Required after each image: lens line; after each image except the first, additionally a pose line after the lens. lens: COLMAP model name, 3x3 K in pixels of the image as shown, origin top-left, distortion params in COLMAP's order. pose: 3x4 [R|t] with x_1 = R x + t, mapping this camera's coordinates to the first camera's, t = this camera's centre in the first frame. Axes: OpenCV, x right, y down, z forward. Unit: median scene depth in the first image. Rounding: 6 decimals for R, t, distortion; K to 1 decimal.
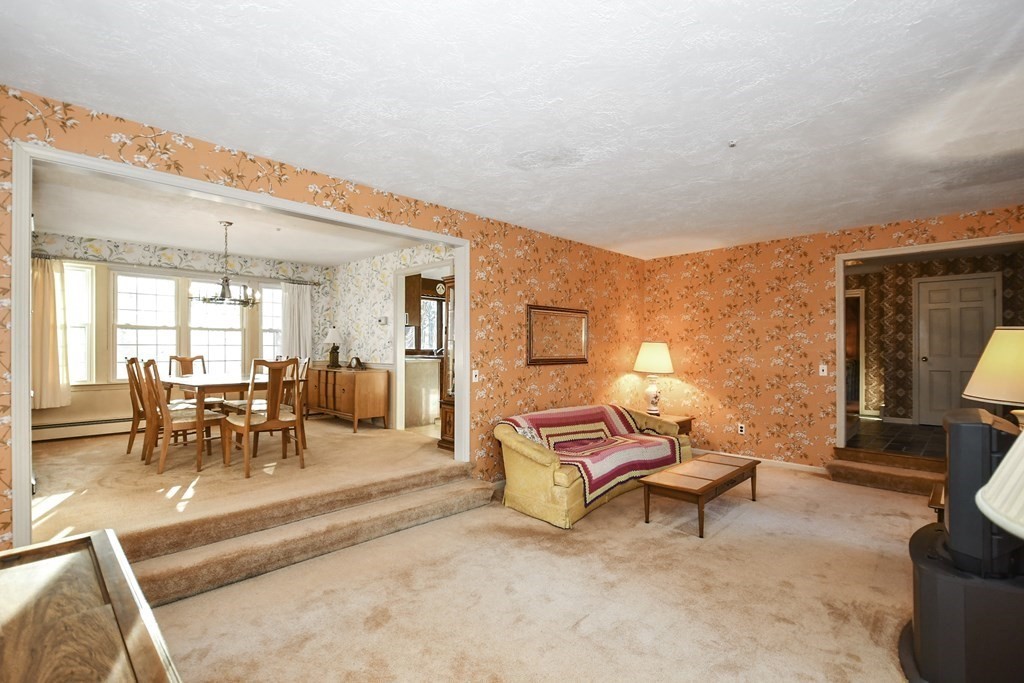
lens RADIAL K [[465.5, 0, 489.3], [0, 465.5, 348.6], [0, 0, 1]] dist [0.018981, -0.012429]
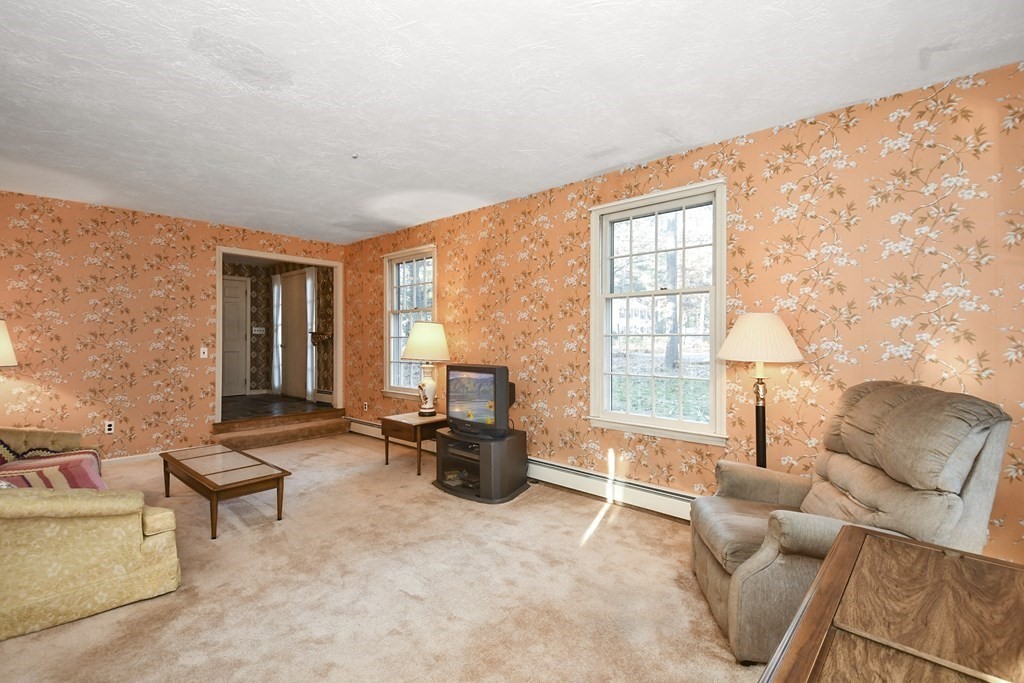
lens RADIAL K [[465.5, 0, 506.5], [0, 465.5, 341.4], [0, 0, 1]] dist [0.018981, -0.012429]
pose [[-0.047157, -0.006748, 0.998865, -0.510464], [-0.006741, 0.999957, 0.006437, 0.013120], [-0.998865, -0.006430, -0.047200, 0.514516]]
